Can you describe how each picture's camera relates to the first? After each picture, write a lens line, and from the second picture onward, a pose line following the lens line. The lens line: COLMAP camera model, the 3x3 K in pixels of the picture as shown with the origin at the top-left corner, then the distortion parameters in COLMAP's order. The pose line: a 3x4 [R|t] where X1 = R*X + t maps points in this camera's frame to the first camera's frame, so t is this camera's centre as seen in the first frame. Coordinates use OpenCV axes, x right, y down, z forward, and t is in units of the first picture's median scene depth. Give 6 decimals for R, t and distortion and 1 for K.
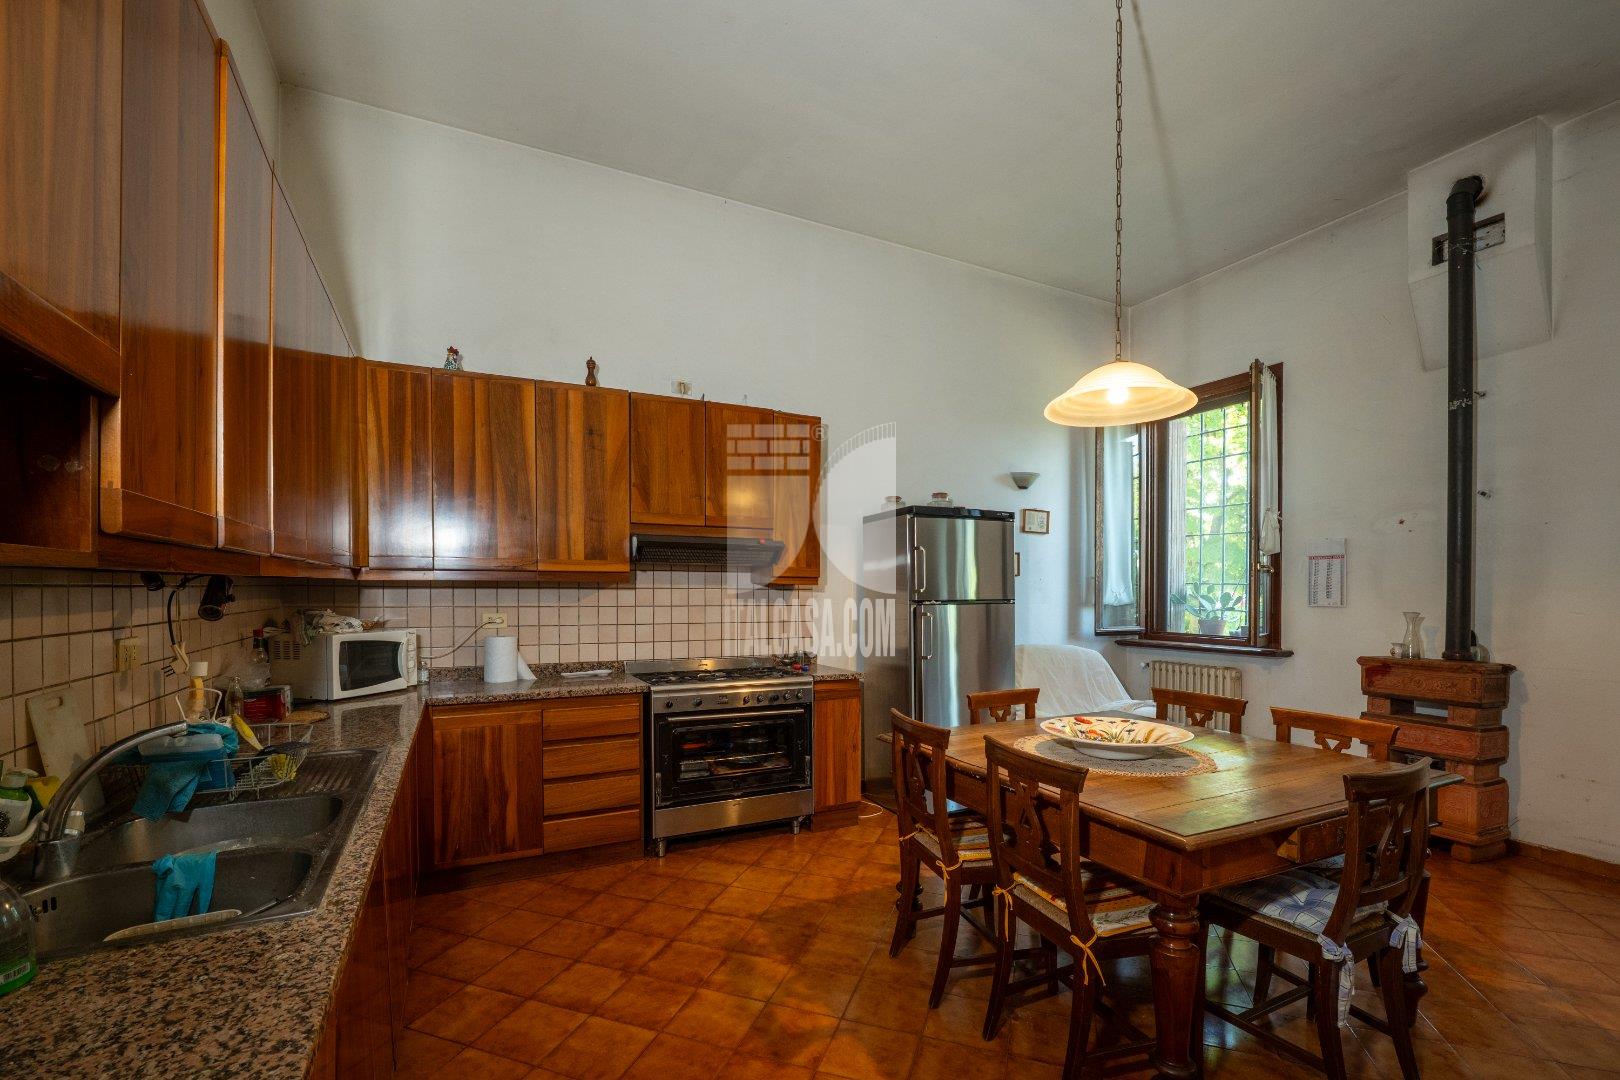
lens RADIAL K [[684.7, 0, 804.0], [0, 684.7, 594.2], [0, 0, 1]] dist [-0.001236, -0.000126]
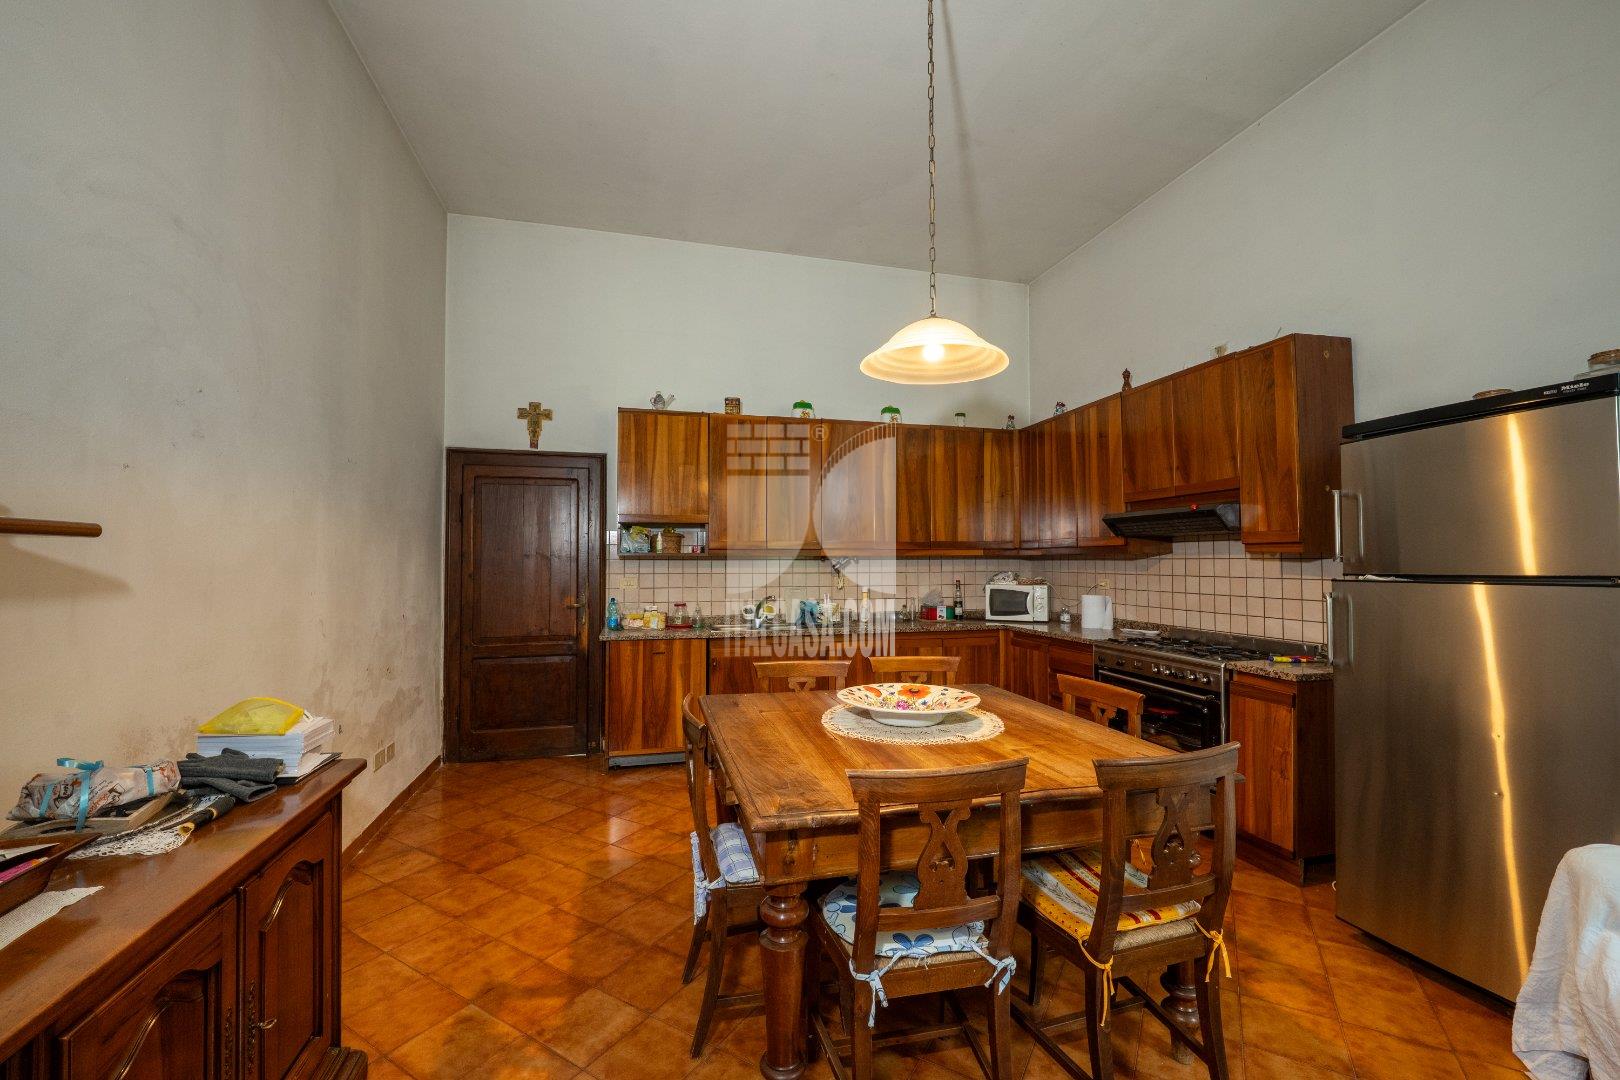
lens RADIAL K [[680.4, 0, 807.8], [0, 680.4, 541.4], [0, 0, 1]] dist [-0.001714, -0.000278]
pose [[-0.211460, -0.033917, -0.976798, 0.948163], [-0.006145, 0.999424, -0.033372, 0.003336], [0.977367, -0.001054, -0.211547, 0.690011]]
